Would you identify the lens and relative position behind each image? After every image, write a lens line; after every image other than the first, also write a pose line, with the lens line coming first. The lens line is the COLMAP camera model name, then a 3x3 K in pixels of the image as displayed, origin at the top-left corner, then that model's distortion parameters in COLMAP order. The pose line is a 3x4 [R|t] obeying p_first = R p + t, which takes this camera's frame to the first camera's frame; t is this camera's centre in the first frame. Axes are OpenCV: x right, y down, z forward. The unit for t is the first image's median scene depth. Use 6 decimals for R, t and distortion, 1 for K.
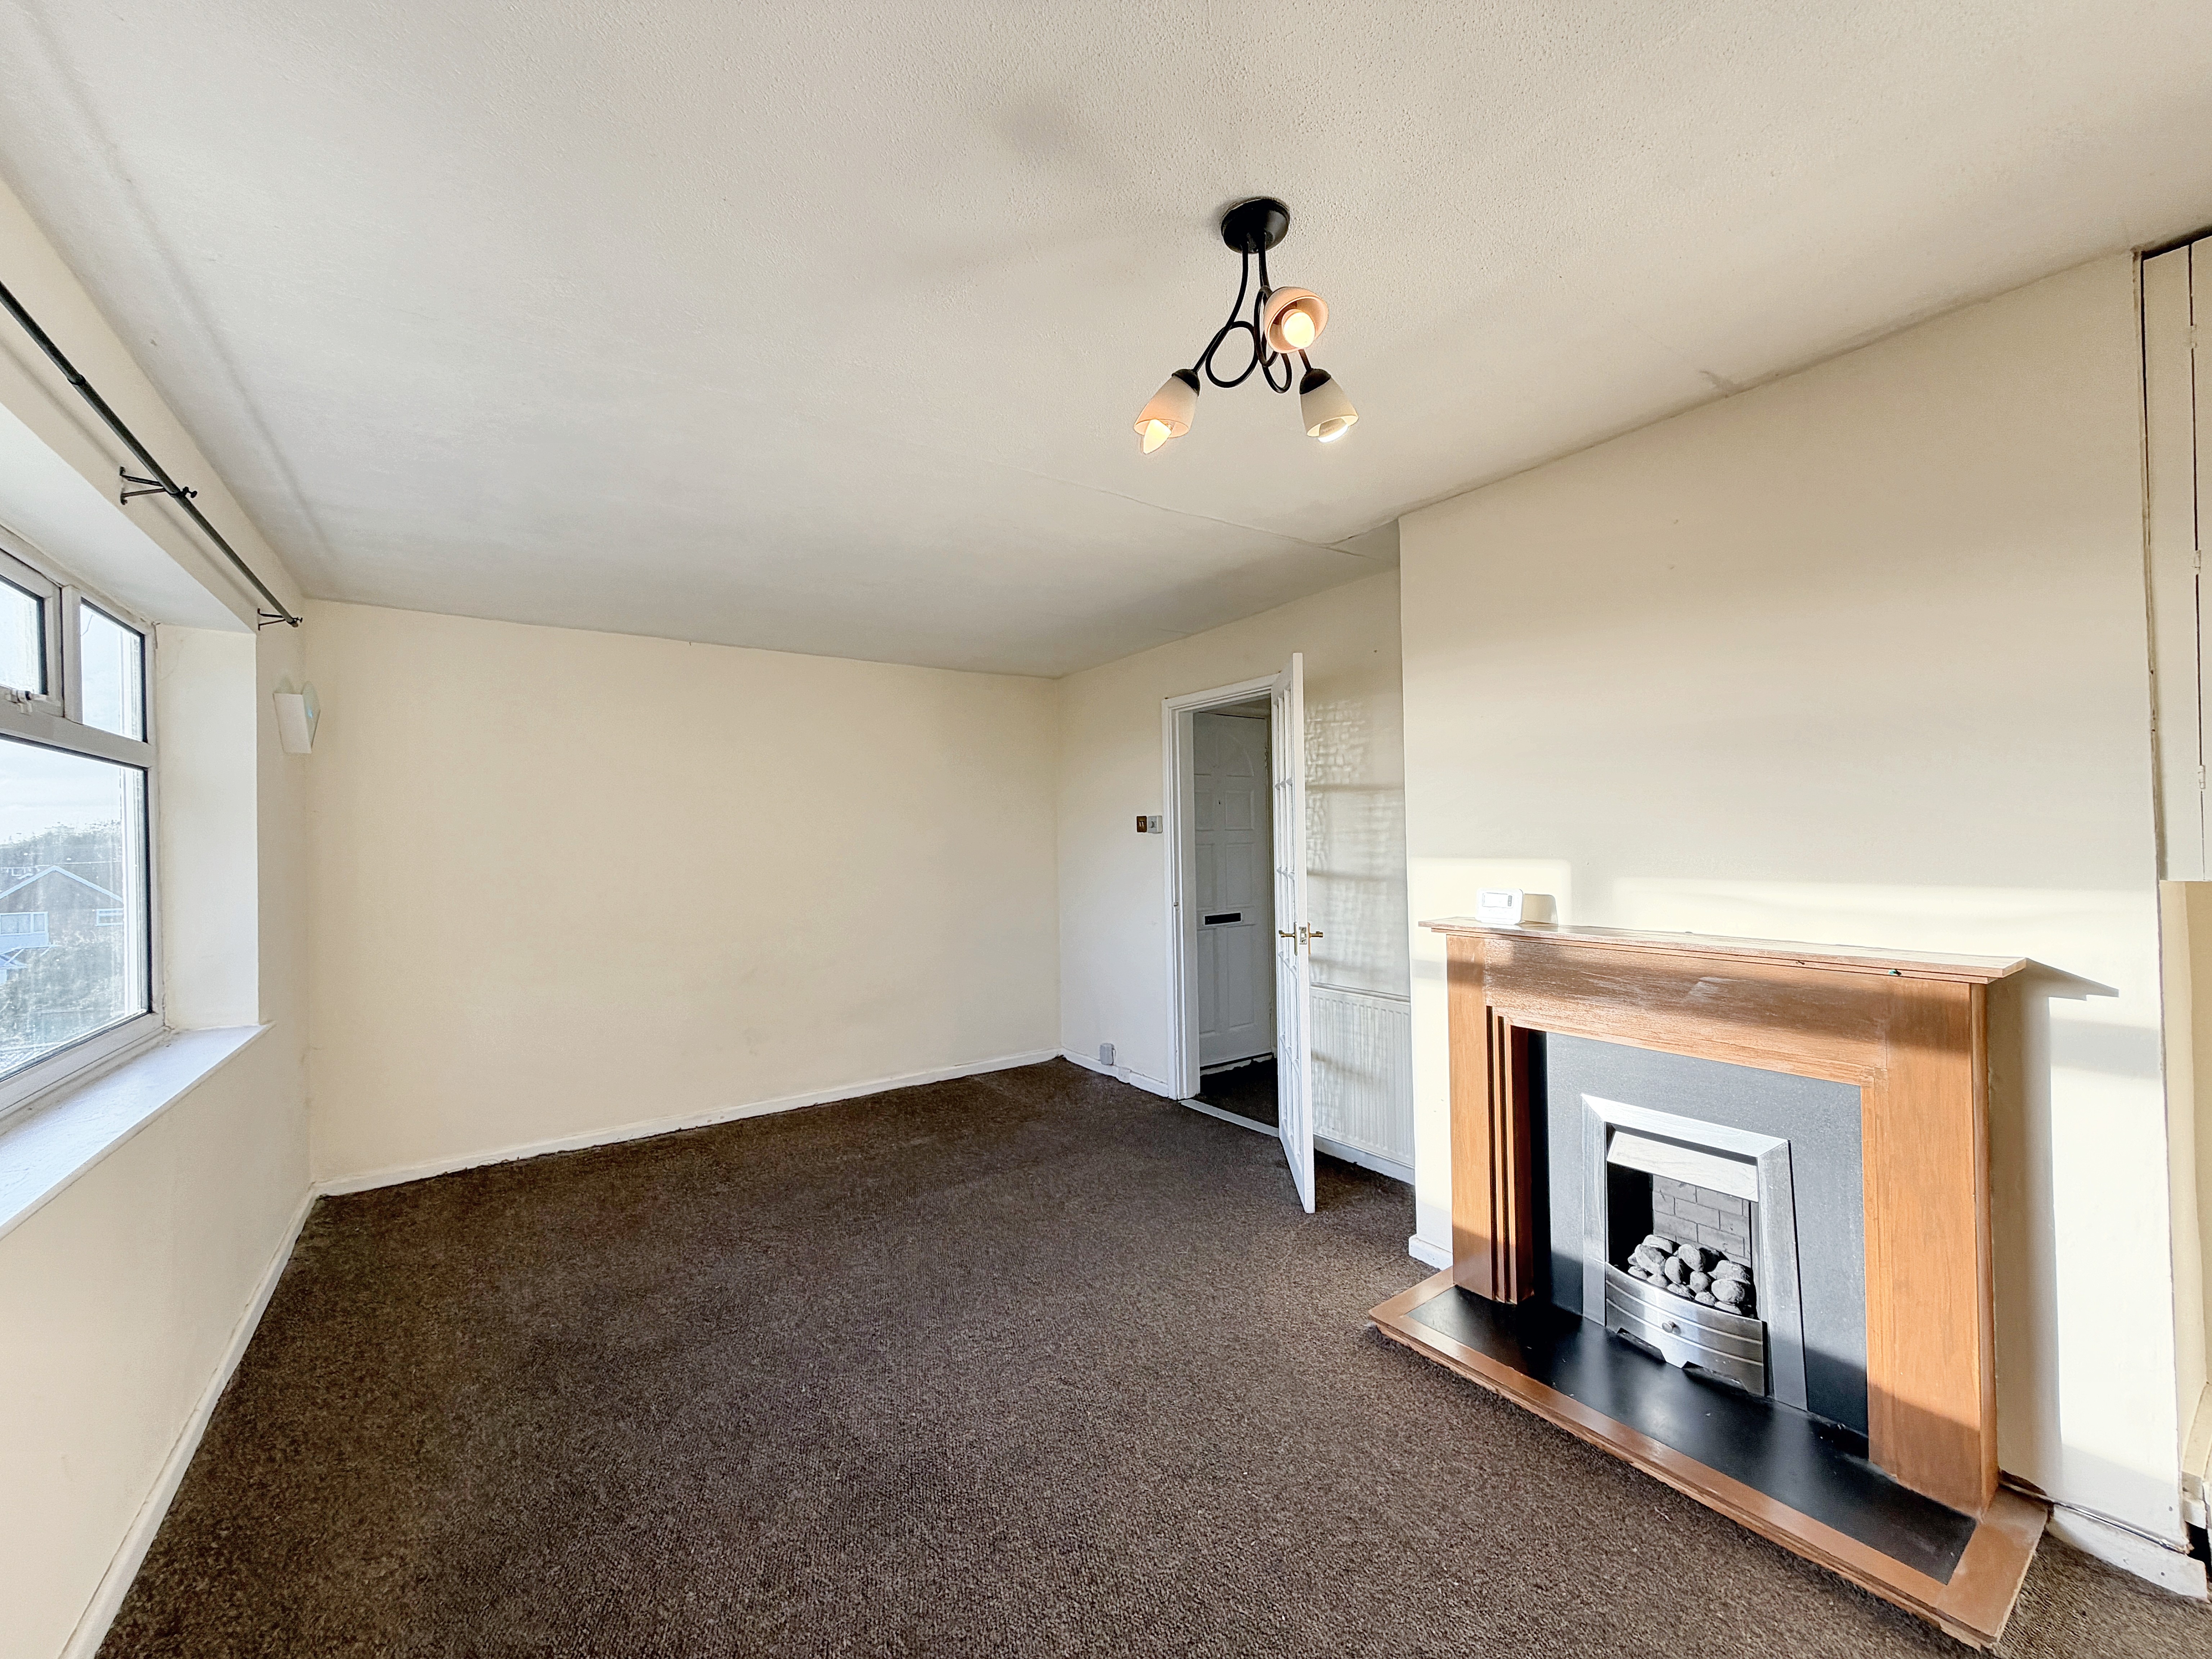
lens RADIAL K [[879.4, 0, 1101.3], [0, 879.4, 828.4], [0, 0, 1]] dist [0.001336, -0.000260]
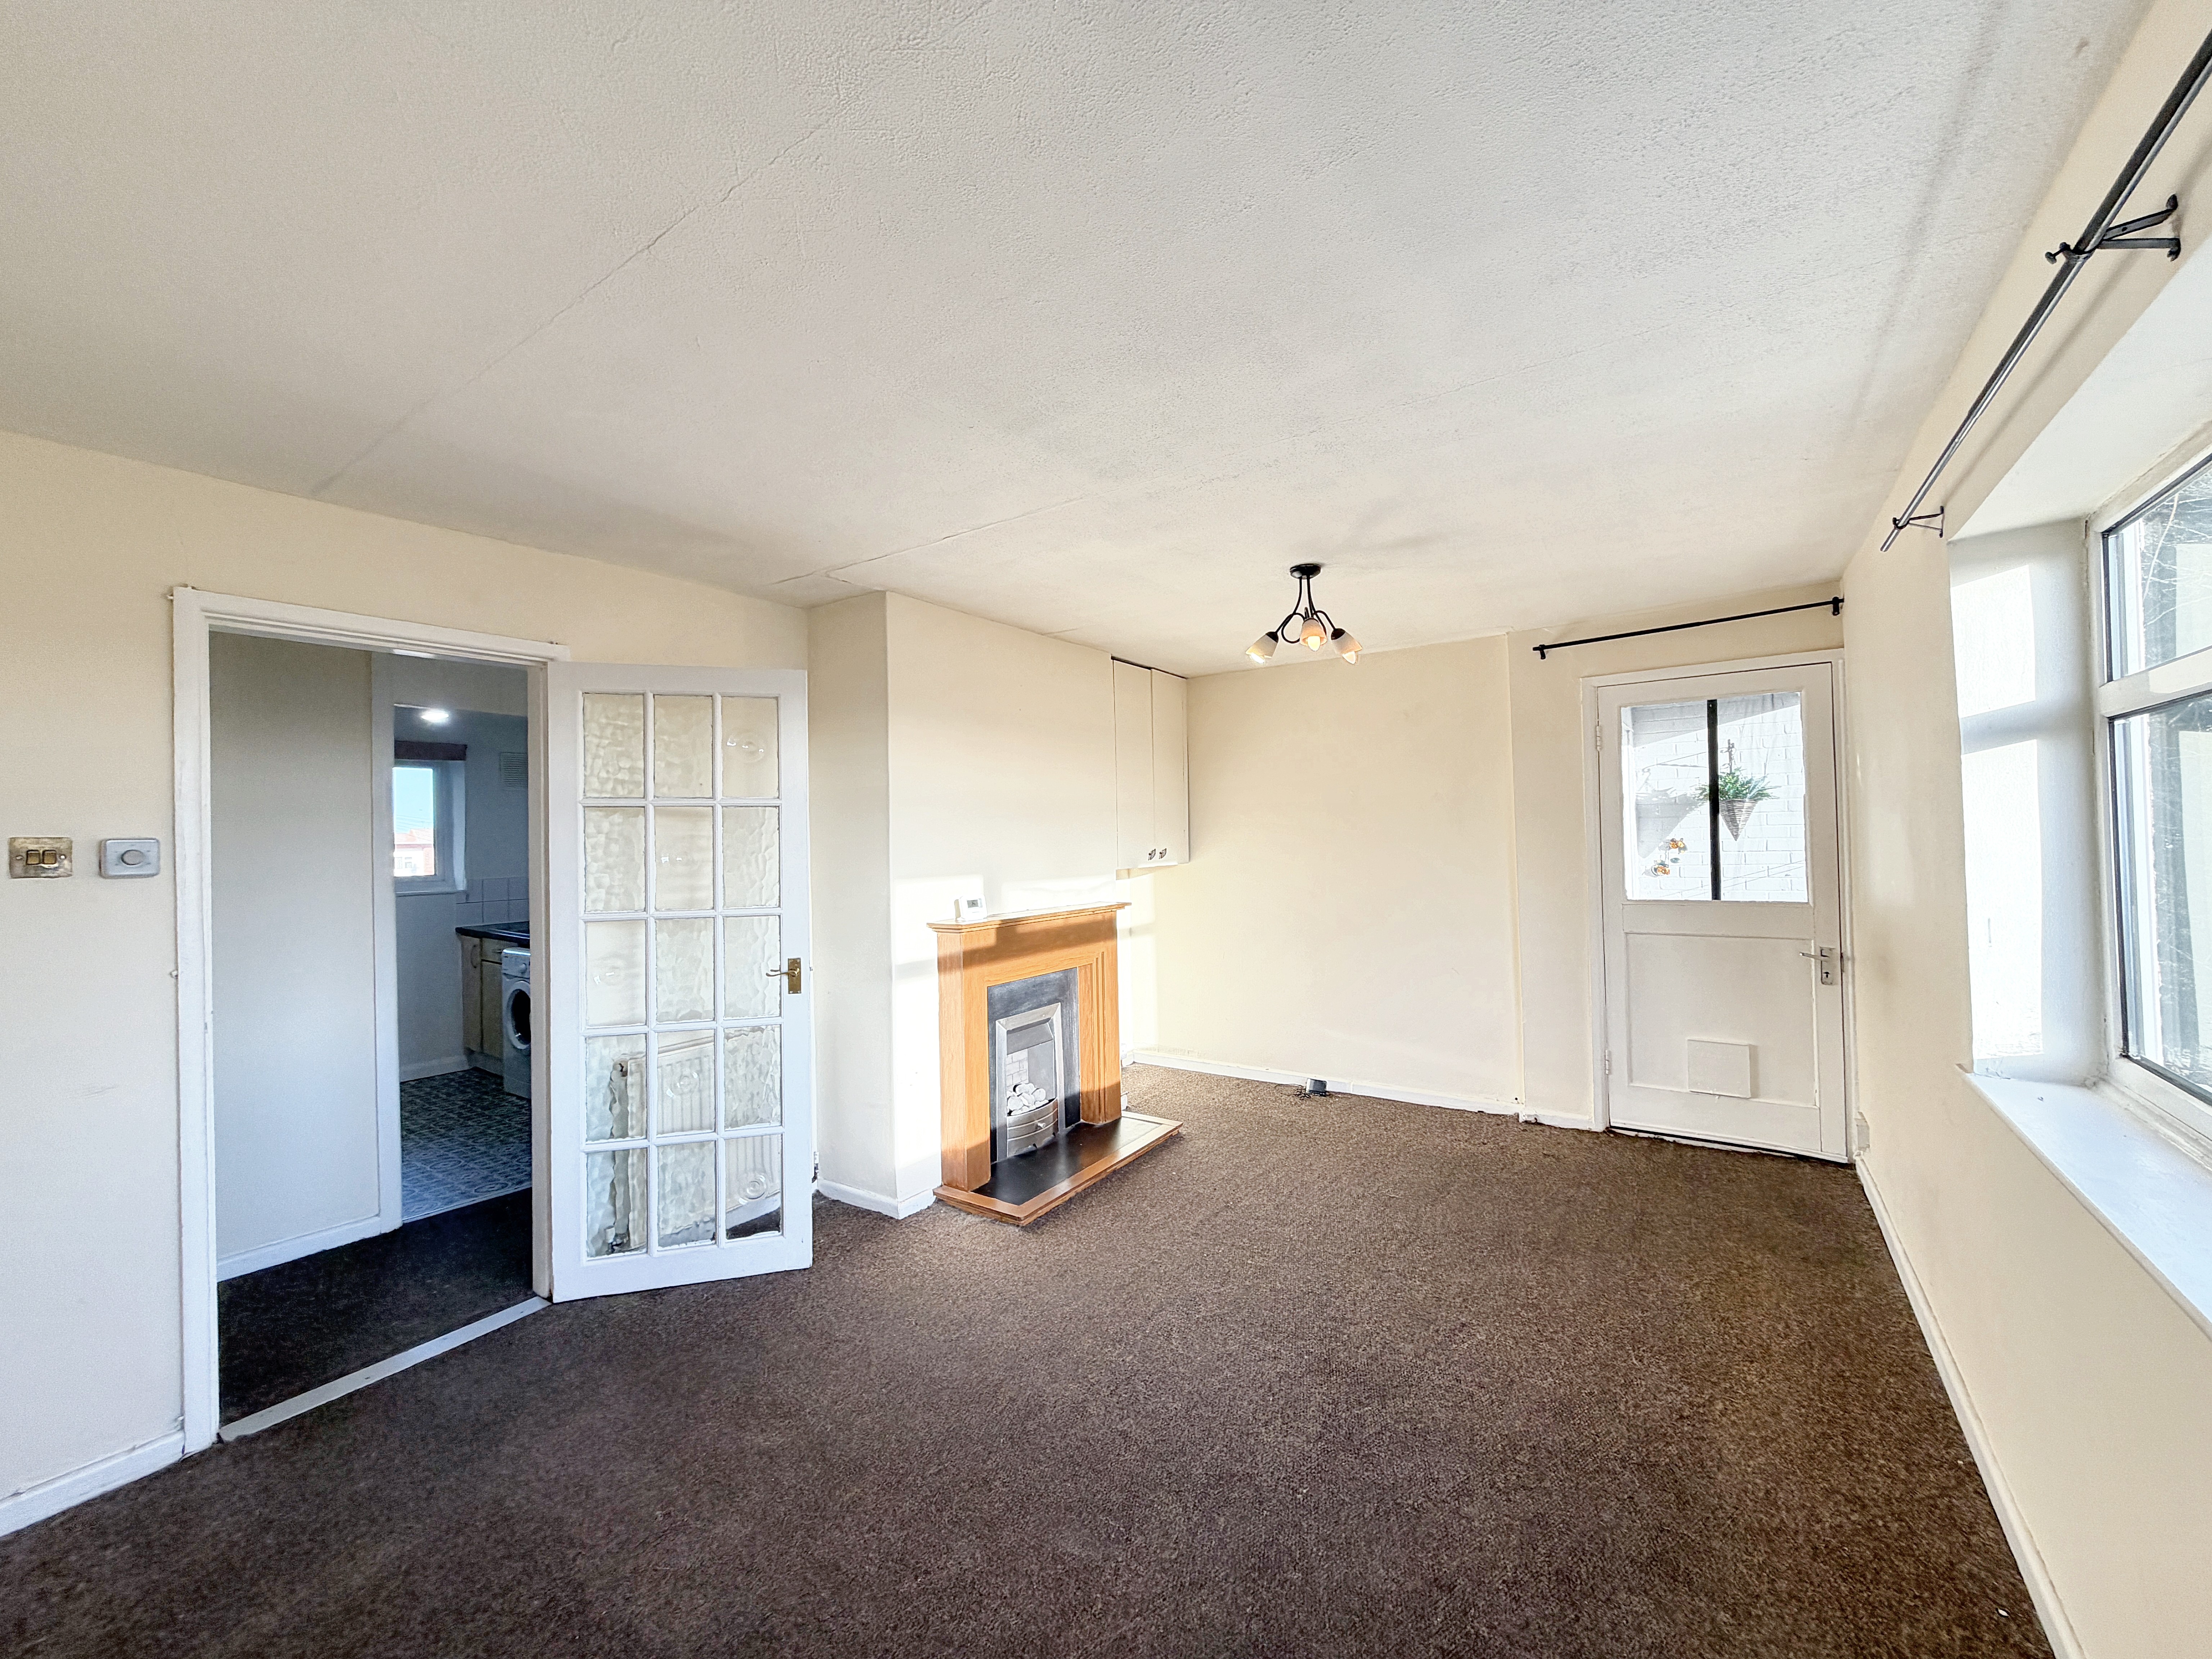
lens RADIAL K [[879.4, 0, 1101.3], [0, 879.4, 828.4], [0, 0, 1]] dist [0.001336, -0.000260]
pose [[-0.350830, 0.042655, 0.935467, -0.811551], [0.024960, 0.999033, -0.036193, 0.013900], [-0.936107, 0.010652, -0.351555, 1.093509]]
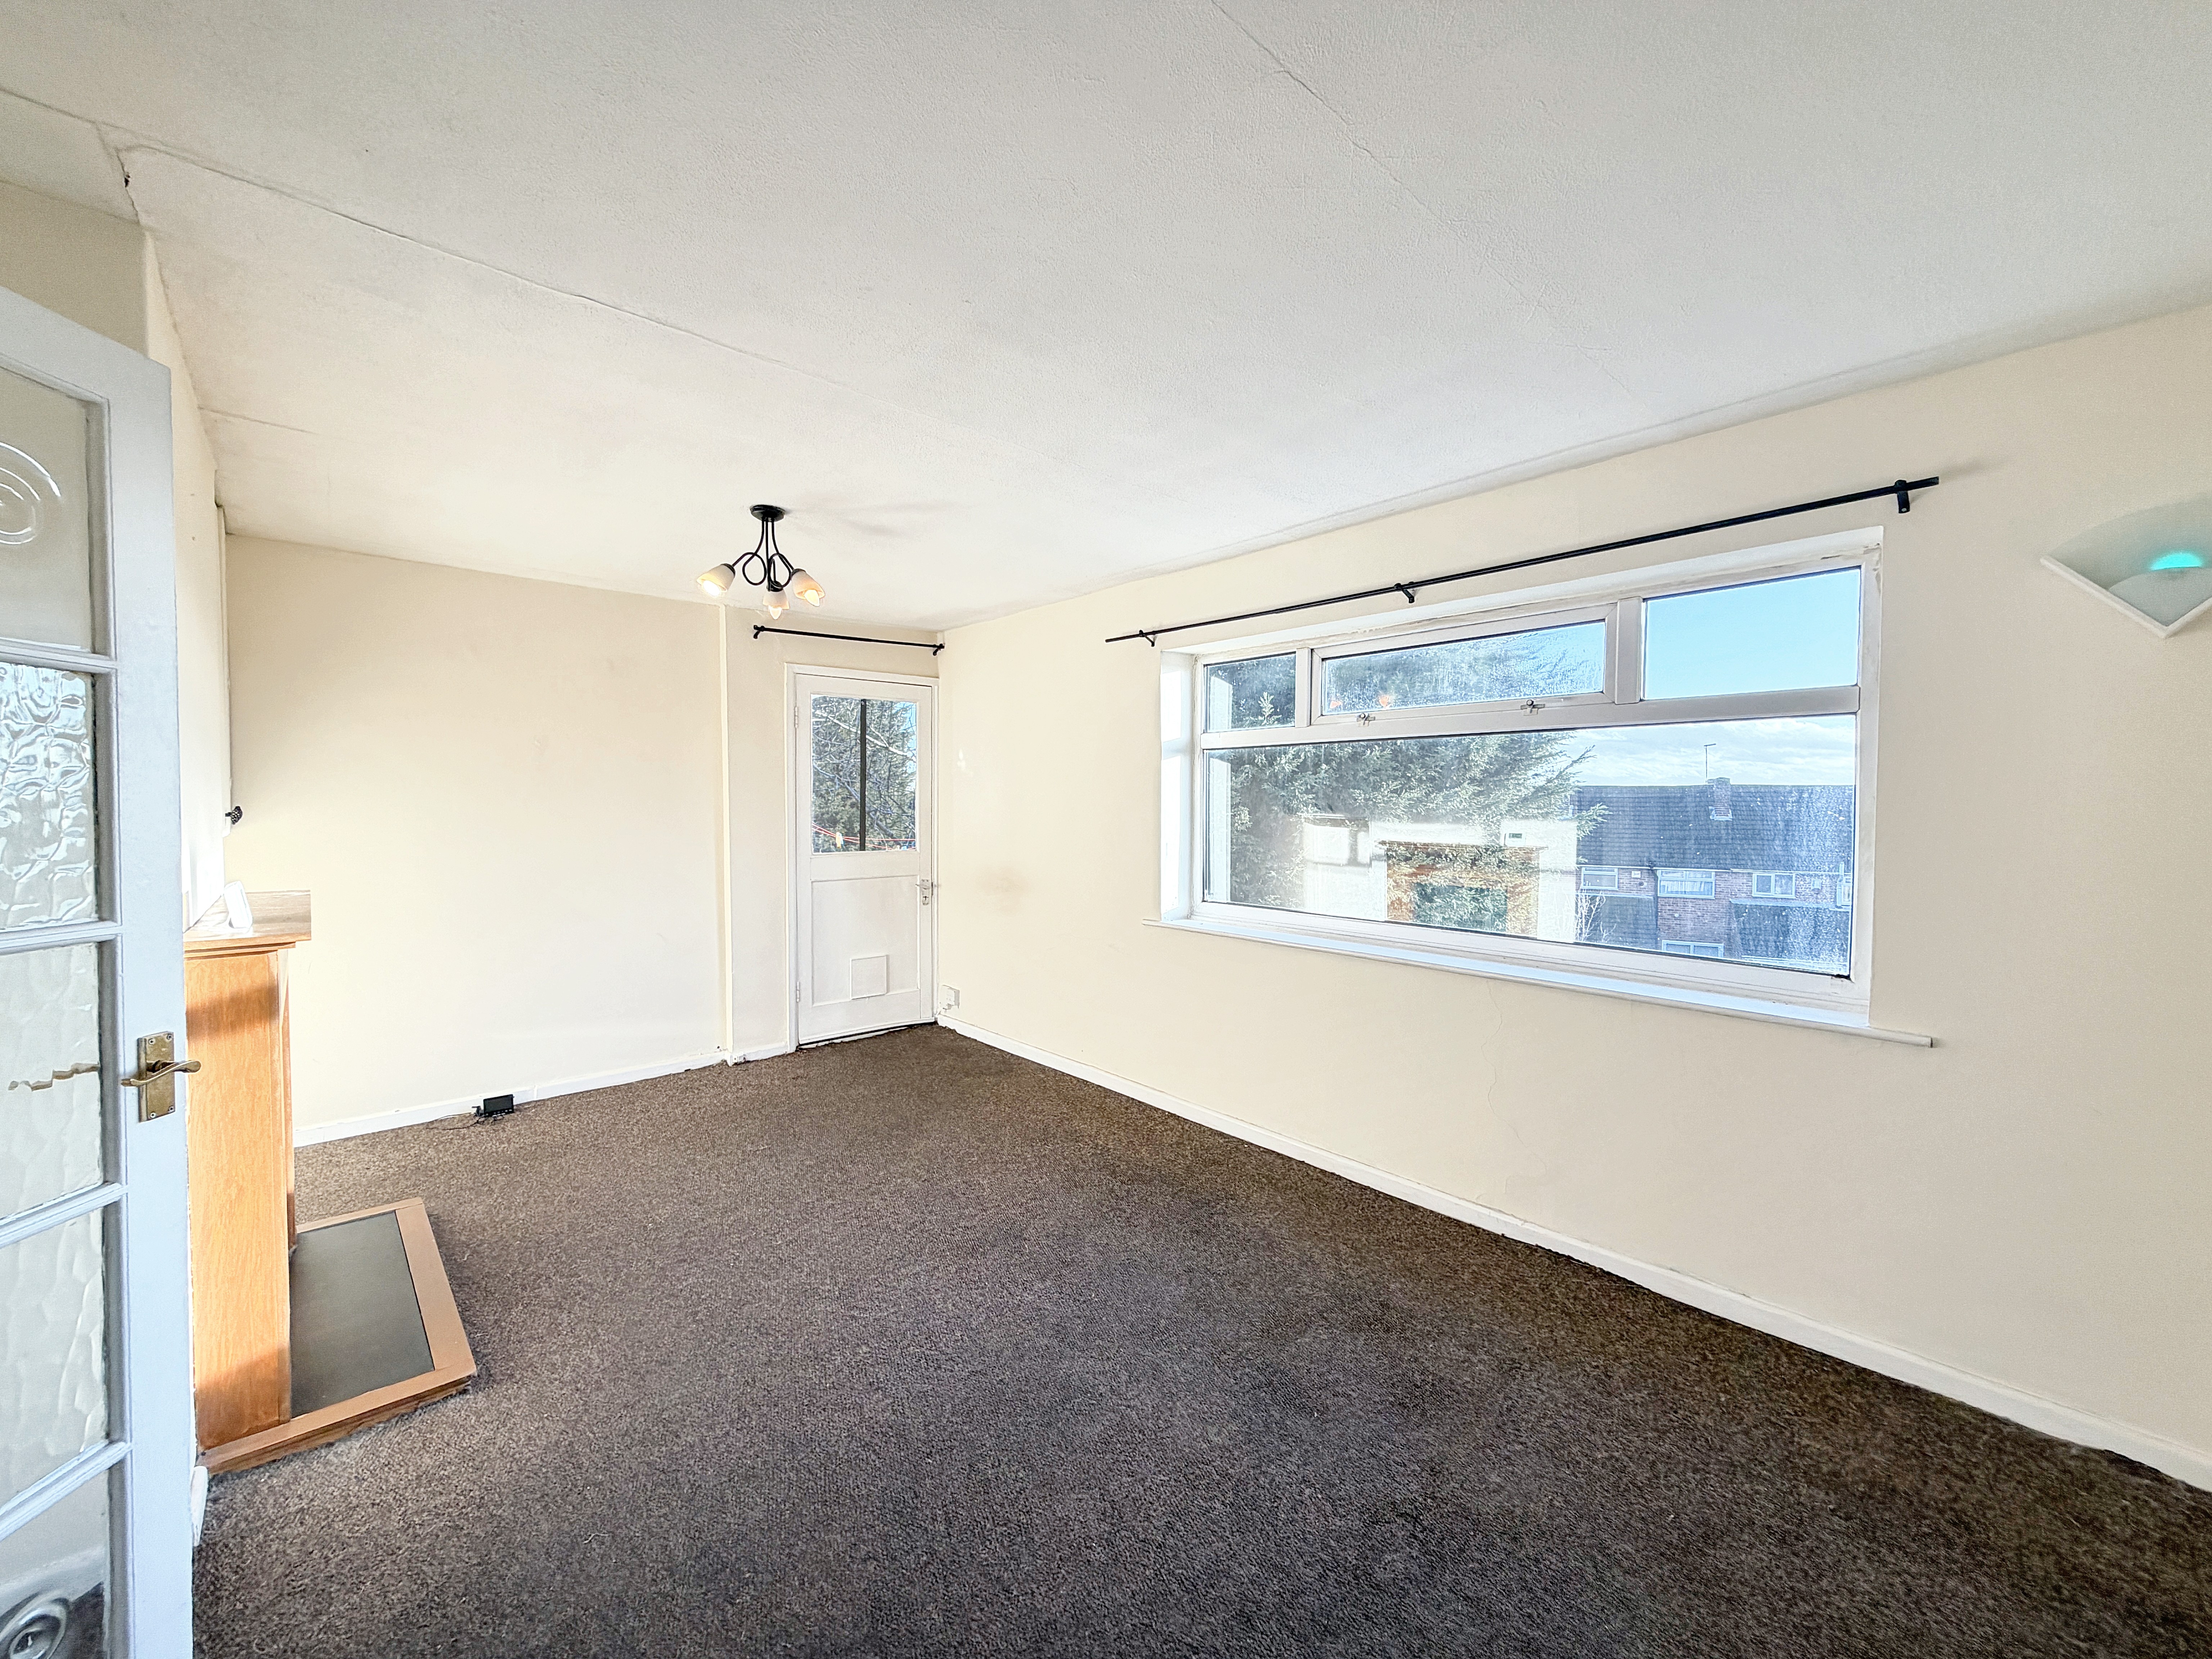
lens RADIAL K [[879.4, 0, 1101.3], [0, 879.4, 828.4], [0, 0, 1]] dist [0.001336, -0.000260]
pose [[-0.992377, 0.024759, -0.120724, -0.165460], [0.021524, 0.999375, 0.028029, 0.012809], [0.121343, 0.025217, -0.992290, 1.544606]]
